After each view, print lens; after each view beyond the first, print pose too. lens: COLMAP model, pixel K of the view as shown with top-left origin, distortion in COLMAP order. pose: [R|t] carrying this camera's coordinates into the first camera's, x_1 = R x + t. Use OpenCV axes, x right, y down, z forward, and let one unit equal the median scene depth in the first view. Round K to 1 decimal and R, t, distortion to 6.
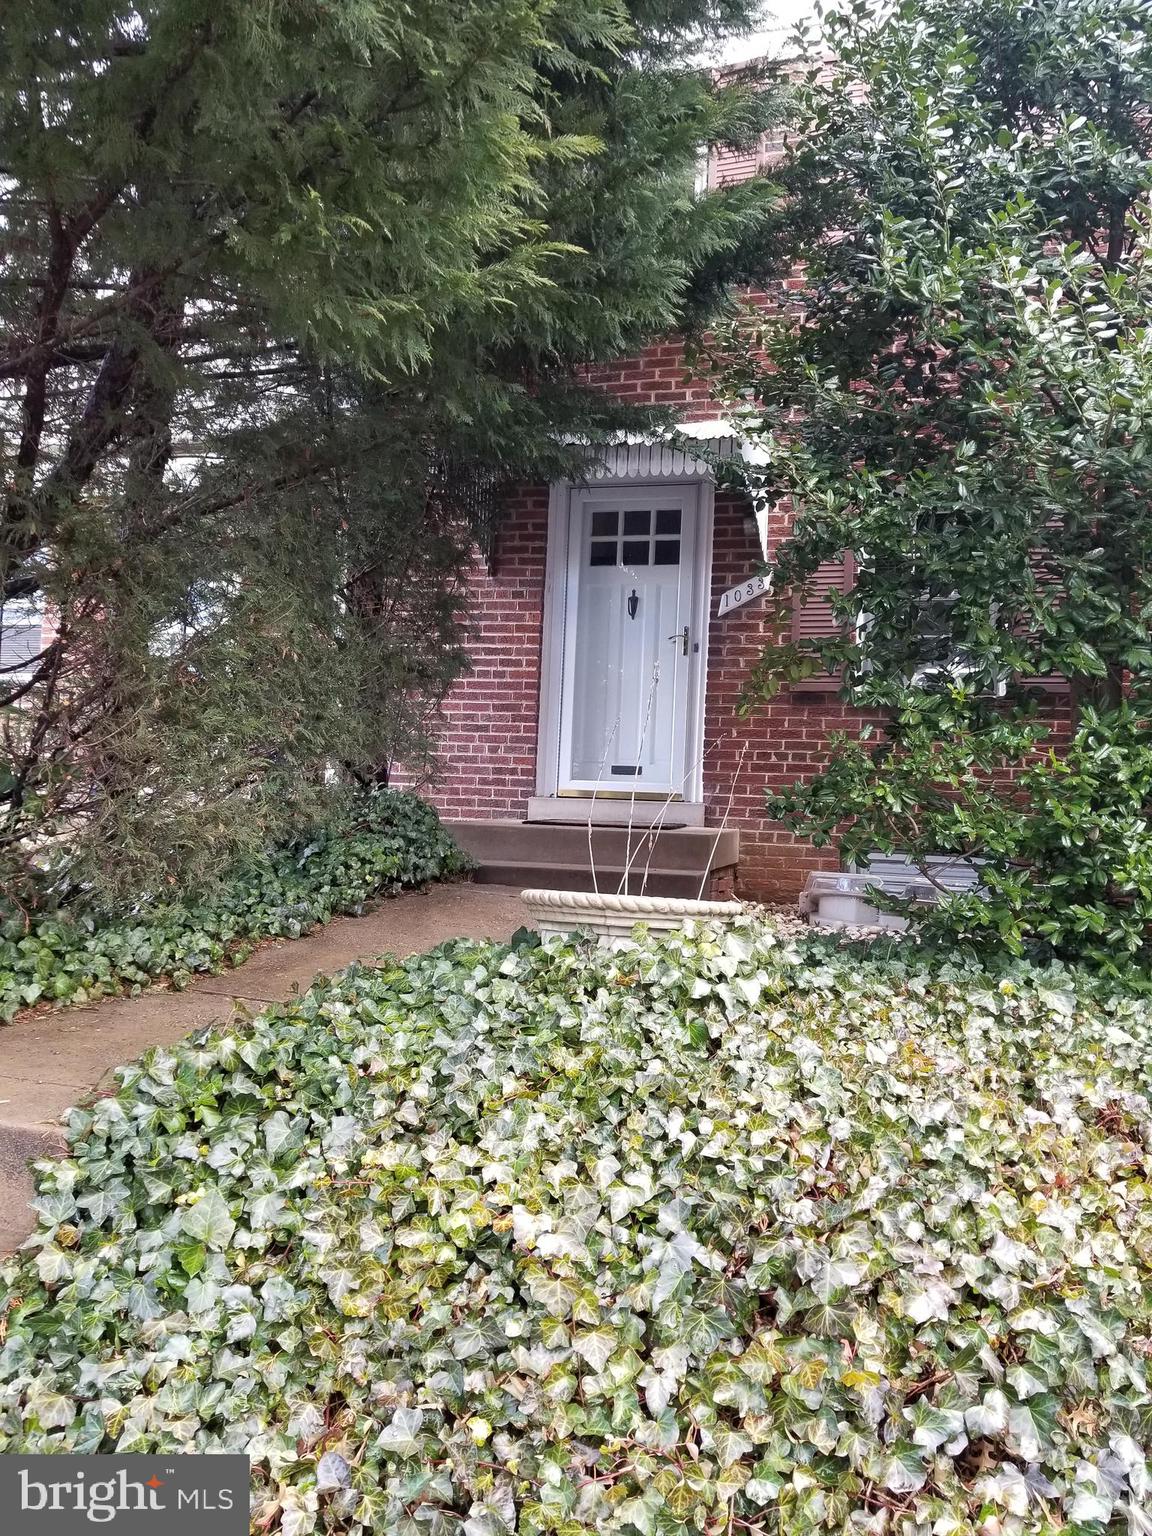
lens RADIAL K [[1148.3, 0, 575.0], [0, 1148.3, 760.6], [0, 0, 1]] dist [0.001361, -0.000339]
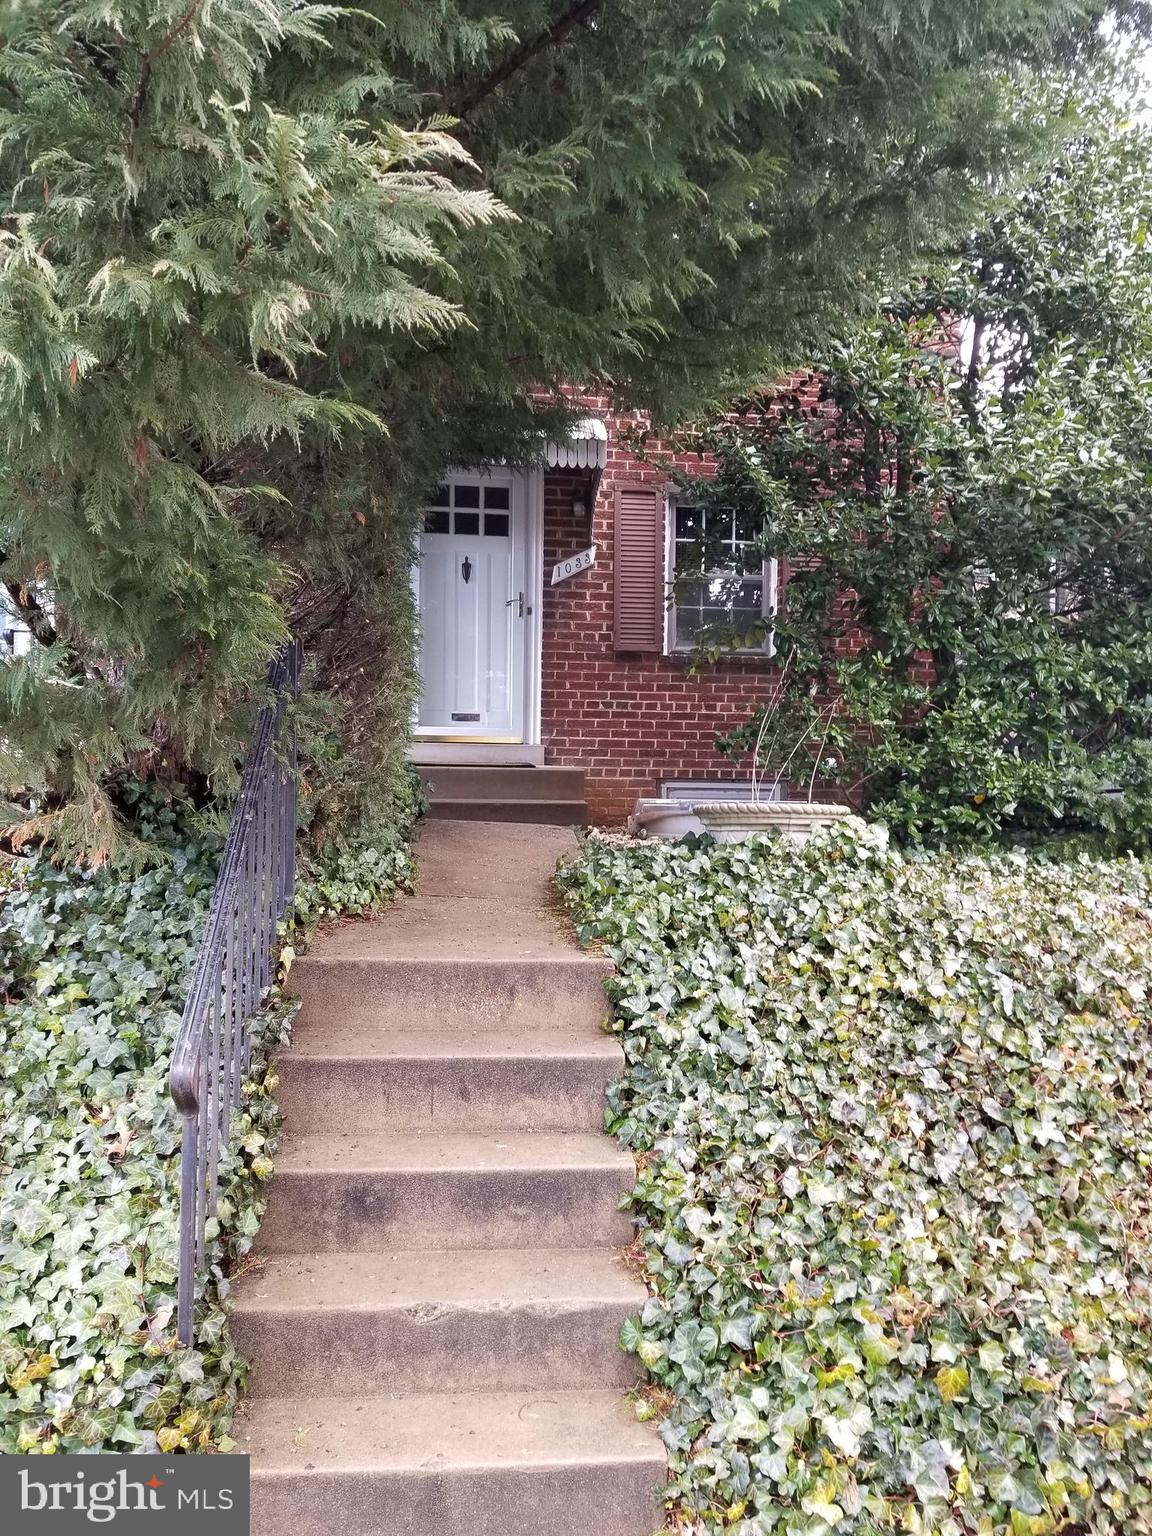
lens RADIAL K [[1148.3, 0, 577.5], [0, 1148.3, 774.4], [0, 0, 1]] dist [0.001361, -0.000339]
pose [[0.925349, -0.025922, 0.378230, -0.296967], [0.002938, 0.998120, 0.061220, -0.004608], [-0.379105, -0.055538, 0.923685, -0.099058]]
